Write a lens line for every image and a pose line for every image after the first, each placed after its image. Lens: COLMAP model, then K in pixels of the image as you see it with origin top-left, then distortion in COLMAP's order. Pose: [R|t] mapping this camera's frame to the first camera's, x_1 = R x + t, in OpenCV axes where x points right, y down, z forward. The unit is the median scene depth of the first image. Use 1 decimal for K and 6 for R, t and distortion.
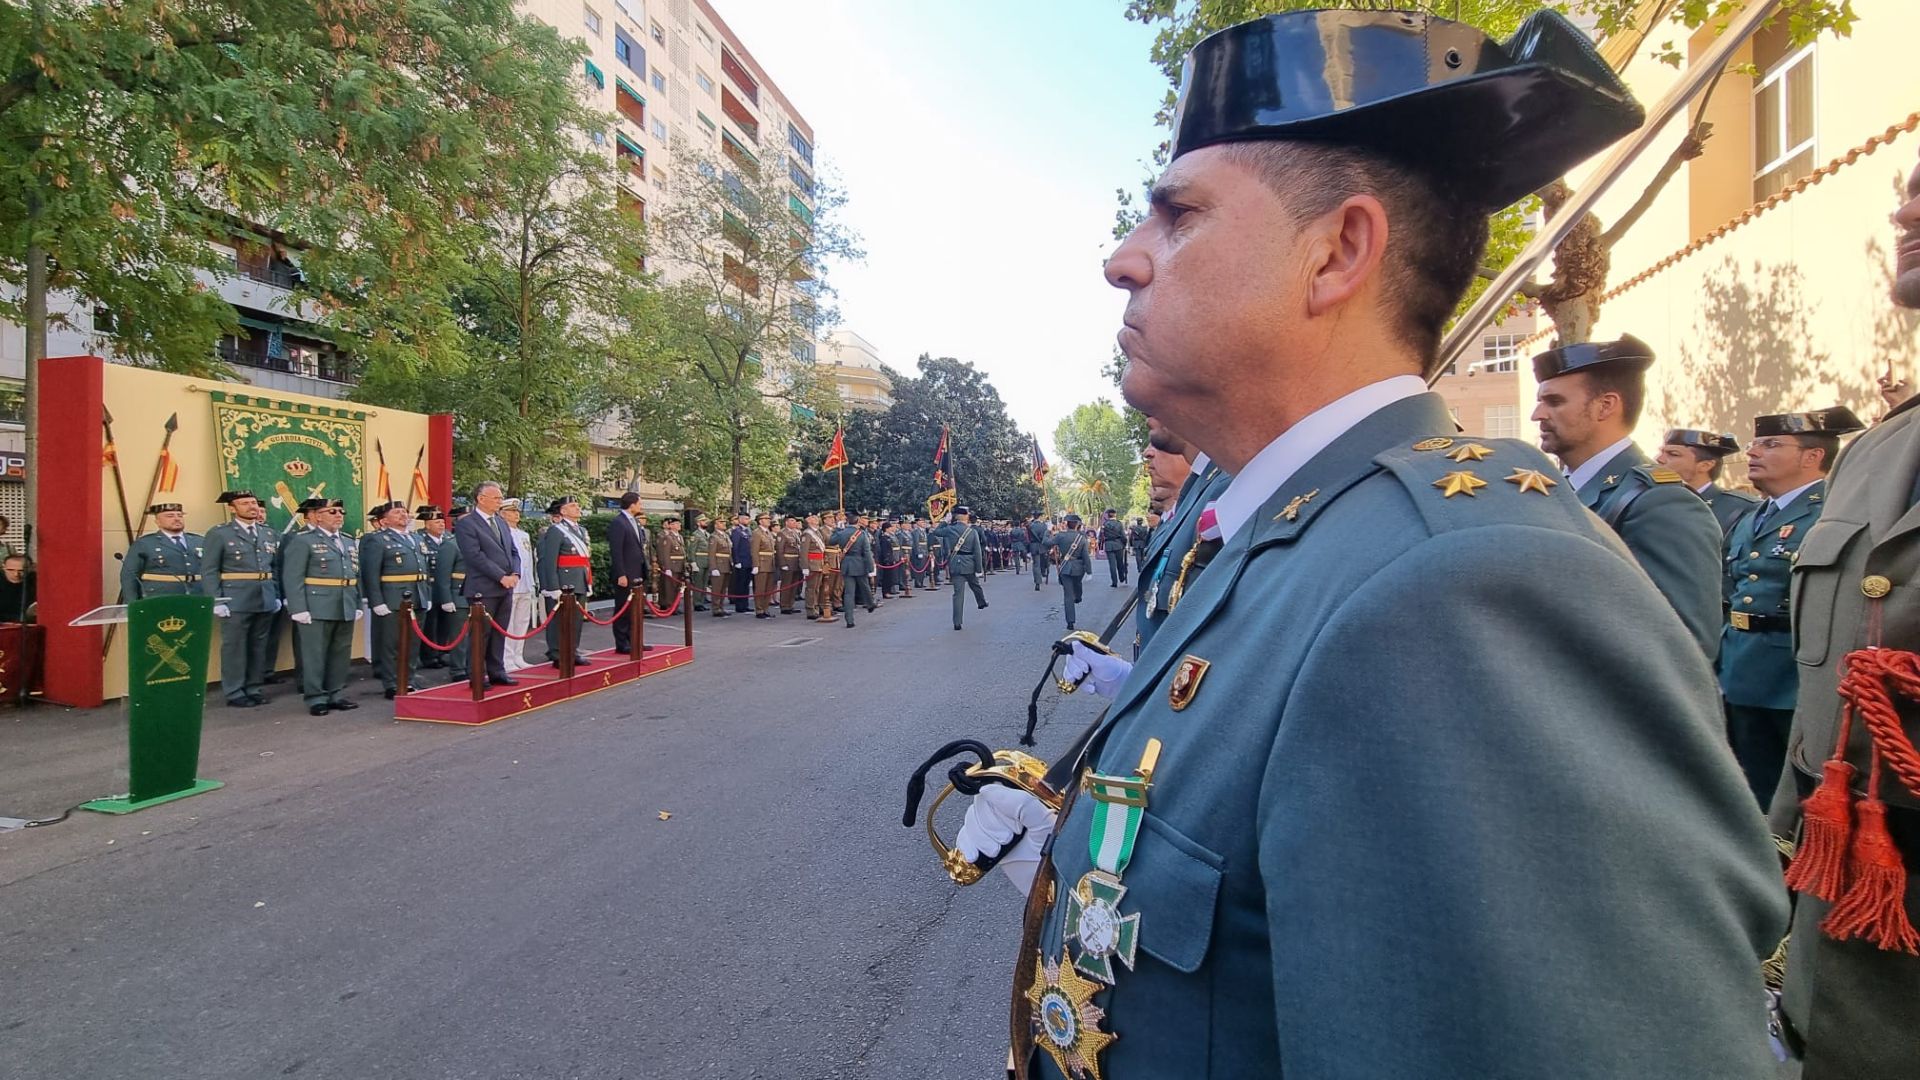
lens RADIAL K [[831.3, 0, 945.0], [0, 831.3, 554.1], [0, 0, 1]] dist [0.015852, 0.000047]
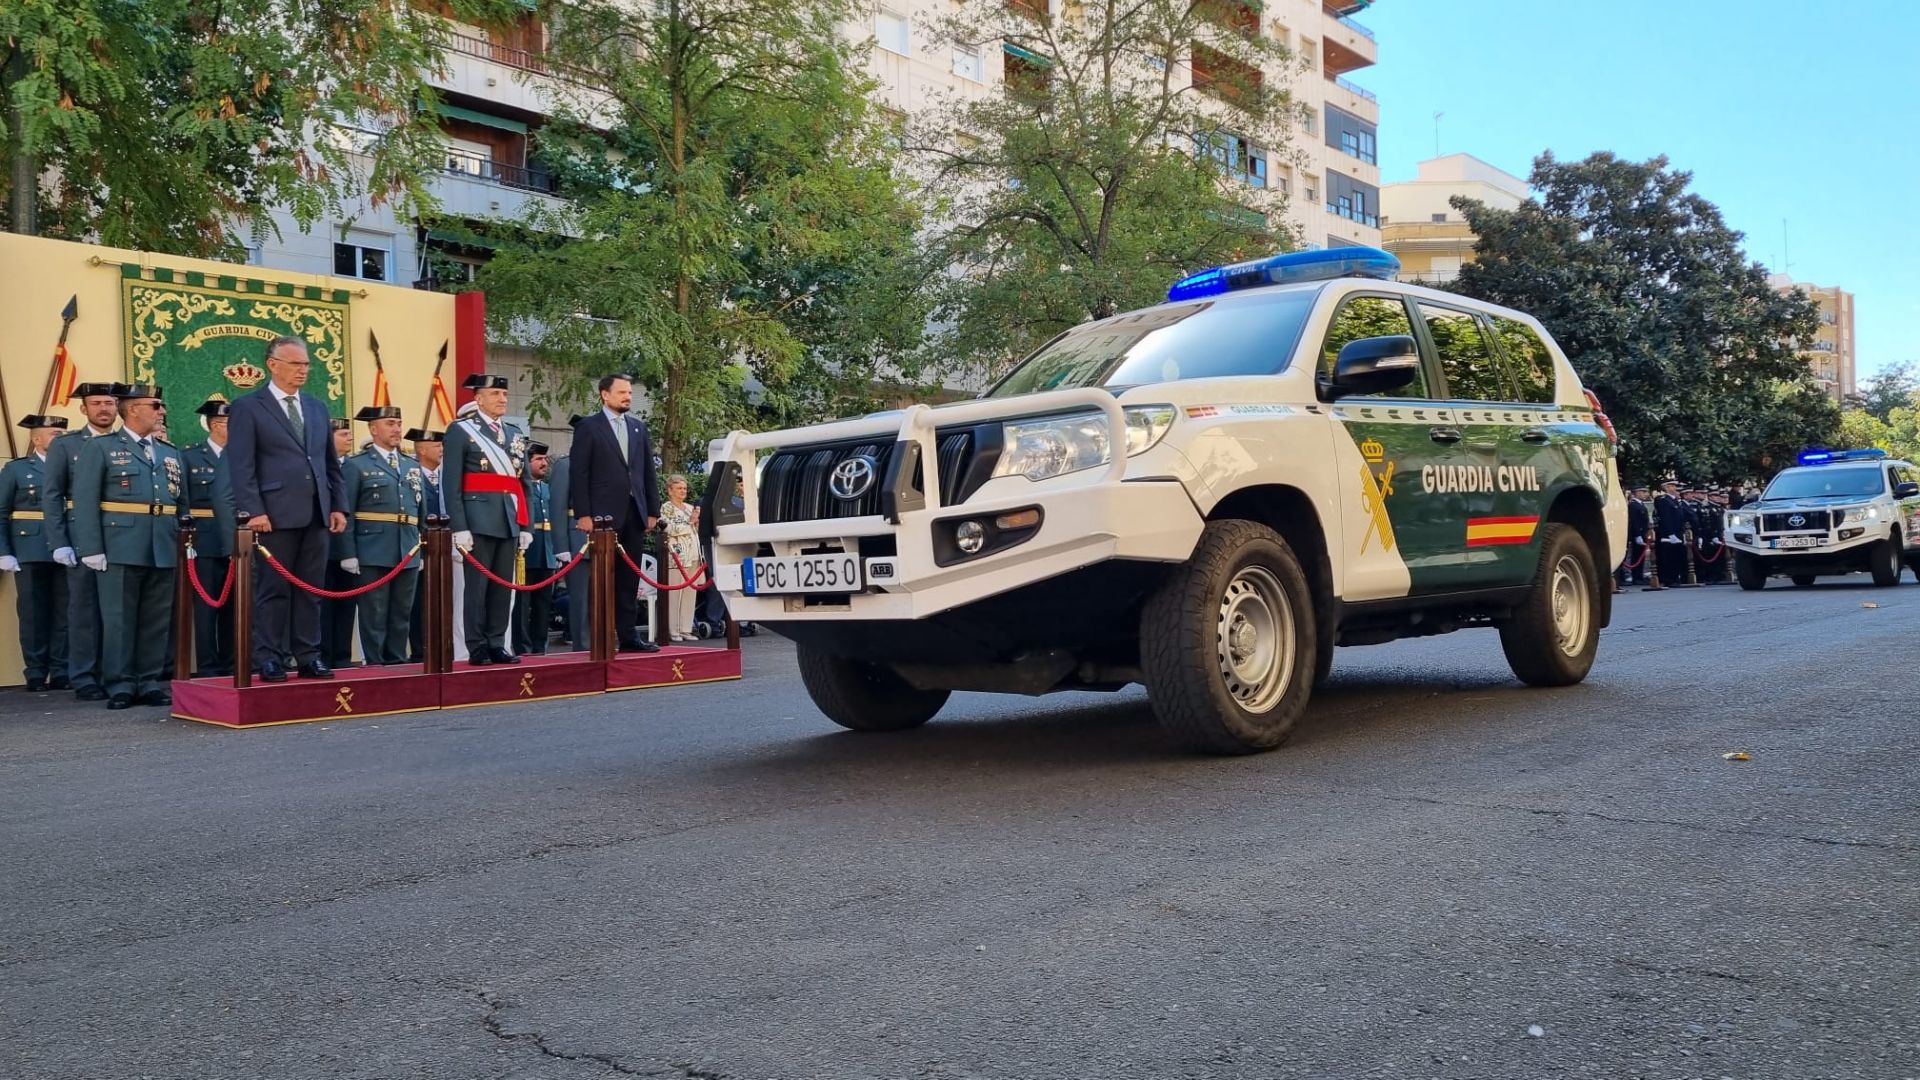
lens RADIAL K [[1515.5, 0, 965.8], [0, 1515.5, 523.9], [0, 0, 1]] dist [0.131345, -0.137785]
pose [[0.887201, -0.028925, -0.460475, 0.310745], [0.005004, 0.998578, -0.053084, 0.085924], [0.461355, 0.044792, 0.886084, 0.165564]]
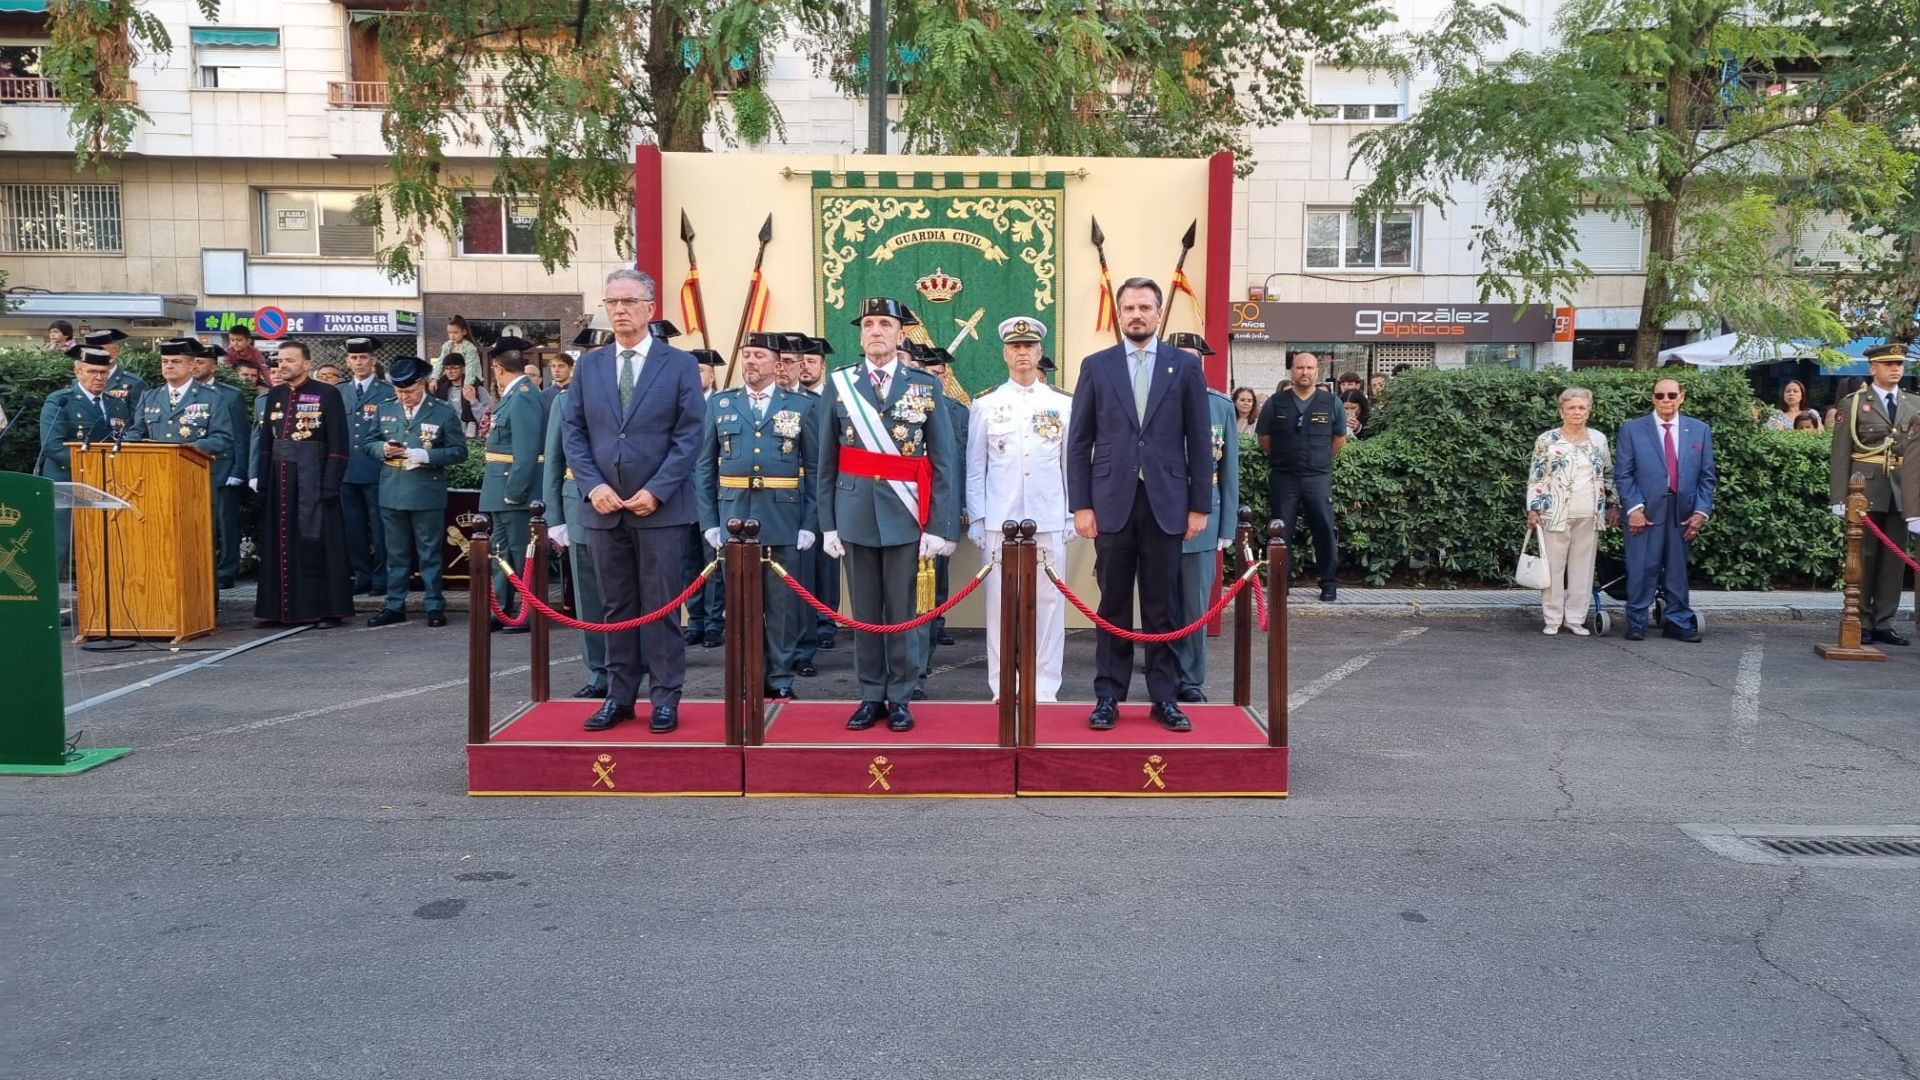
lens RADIAL K [[1482.8, 0, 956.8], [0, 1482.8, 490.8], [0, 0, 1]] dist [0.054042, 0.001189]
pose [[0.251318, 0.052359, -0.966487, 0.221839], [-0.035840, 0.998354, 0.044766, -0.008319], [0.967241, 0.023388, 0.252781, 0.746565]]
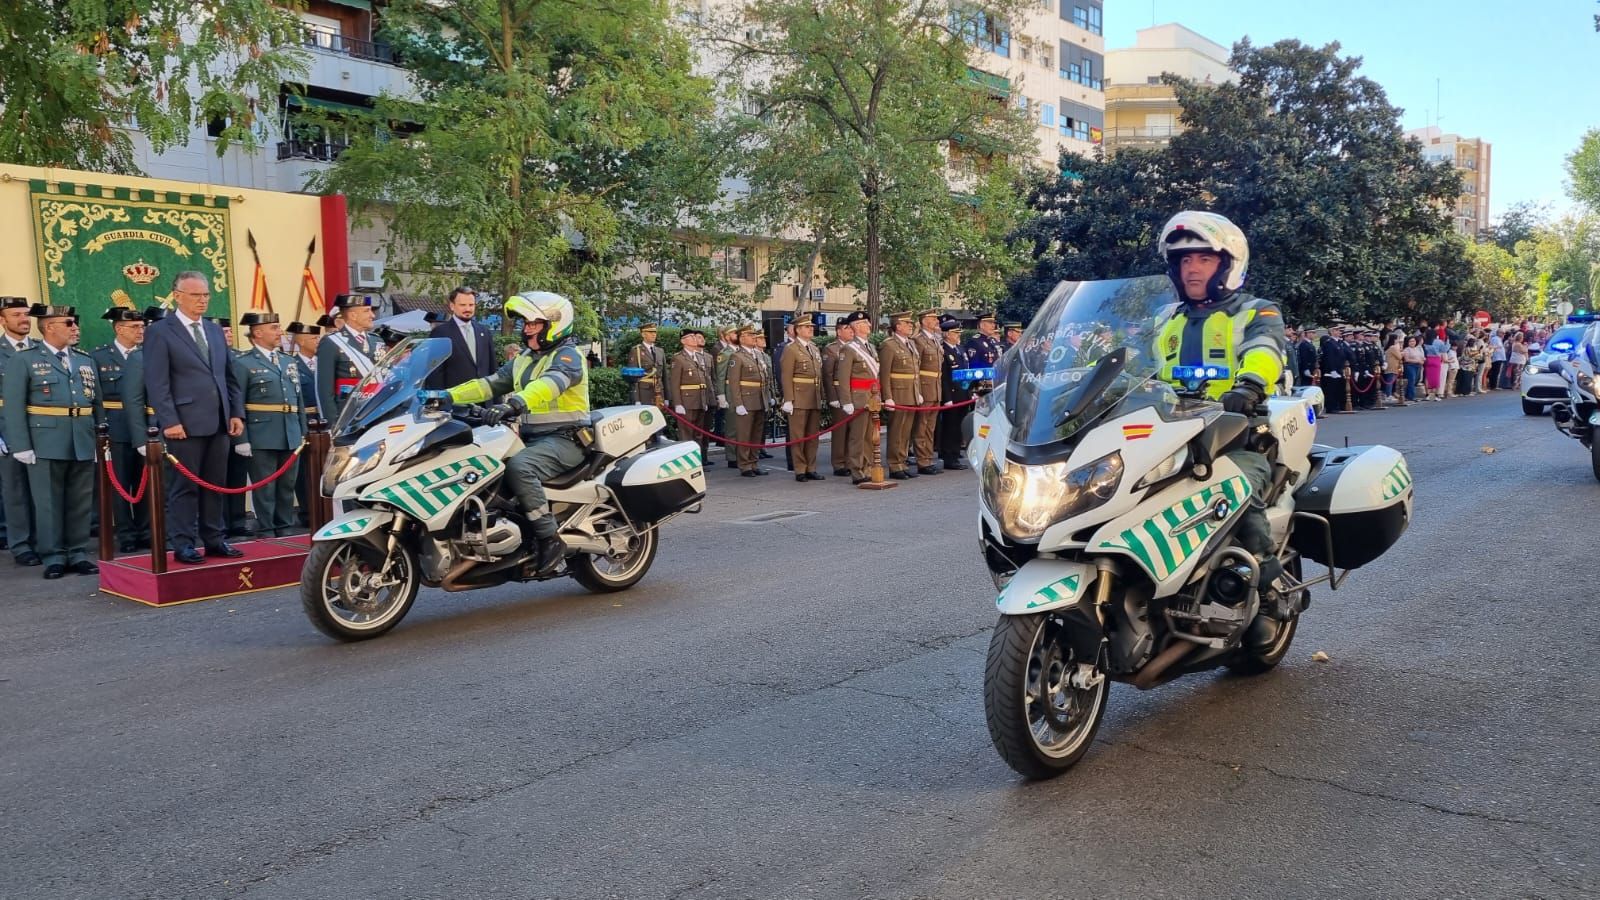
lens RADIAL K [[1267.0, 0, 800.0], [0, 1267.0, 450.0], [0, 0, 1]] dist [0.109394, -0.091947]
pose [[0.903193, 0.010560, -0.429105, 0.311459], [0.008257, 0.999085, 0.041965, 0.018437], [0.429156, -0.041446, 0.902279, 0.154711]]
